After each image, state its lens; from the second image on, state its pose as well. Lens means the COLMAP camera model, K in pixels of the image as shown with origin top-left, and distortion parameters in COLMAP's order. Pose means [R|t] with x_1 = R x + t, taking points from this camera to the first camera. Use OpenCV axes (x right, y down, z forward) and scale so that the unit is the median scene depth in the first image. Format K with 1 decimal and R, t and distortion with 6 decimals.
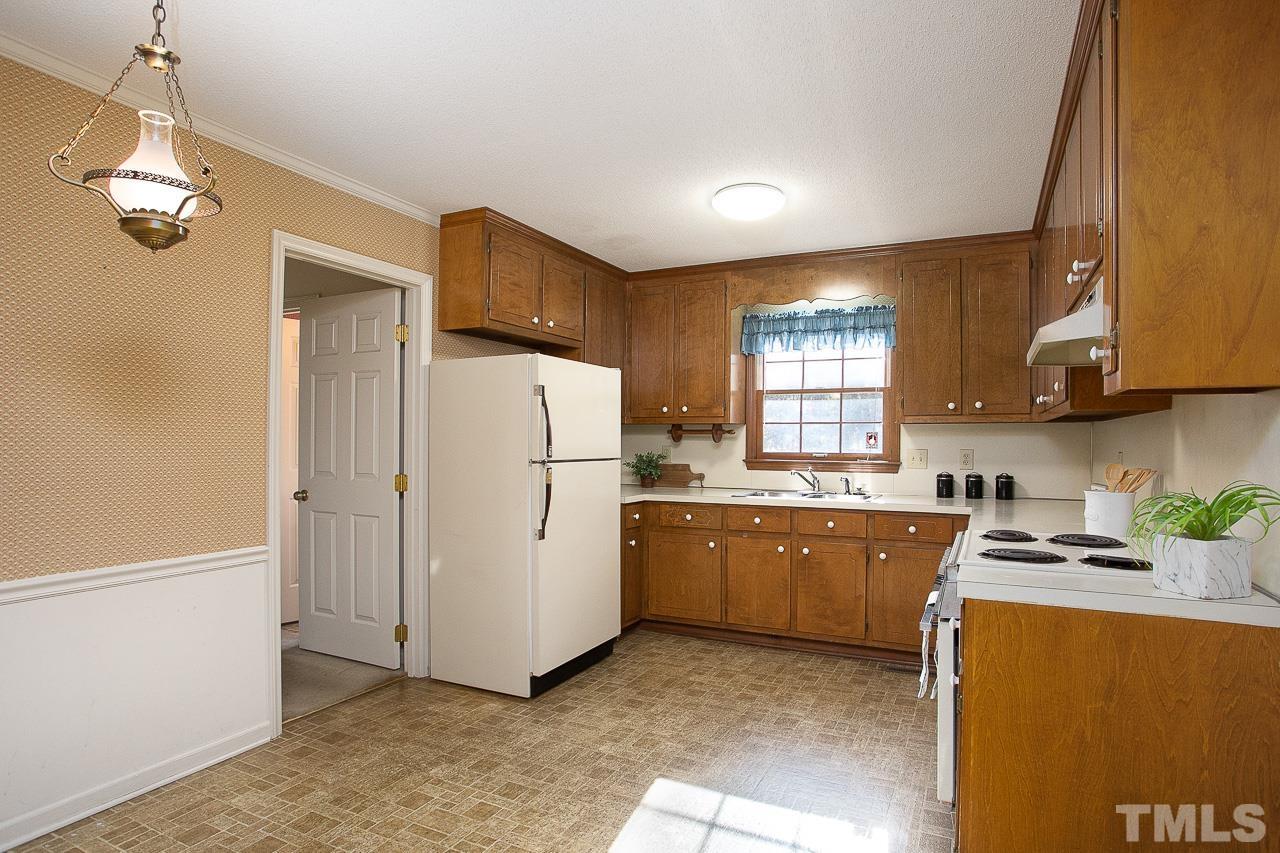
lens RADIAL K [[696.5, 0, 642.7], [0, 696.5, 437.1], [0, 0, 1]] dist [-0.023536, 0.004029]
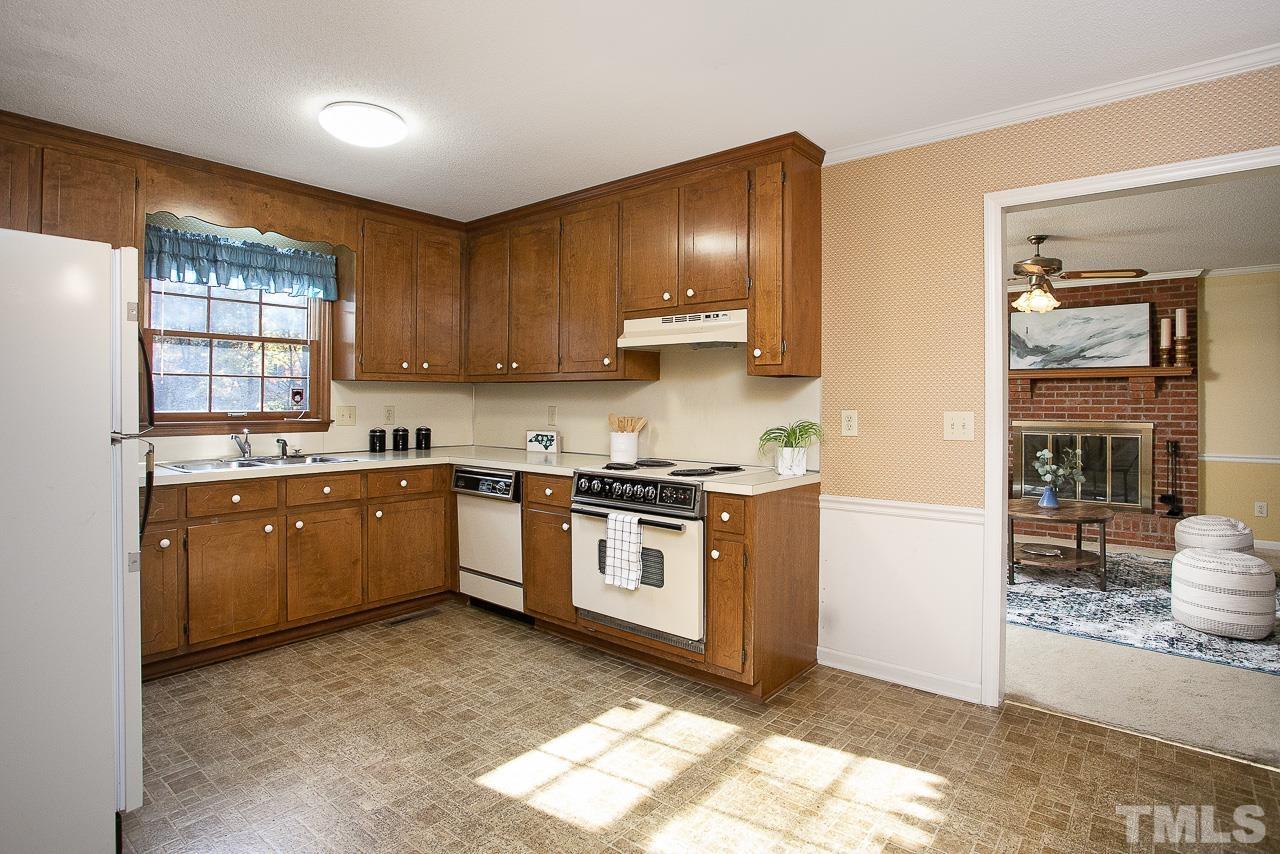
lens RADIAL K [[696.5, 0, 664.7], [0, 696.5, 394.8], [0, 0, 1]] dist [-0.023536, 0.004029]
pose [[0.213925, 0.003385, 0.976844, -0.495959], [-0.006047, 0.999979, -0.002141, 0.000702], [-0.976831, -0.005449, 0.213941, 0.361633]]
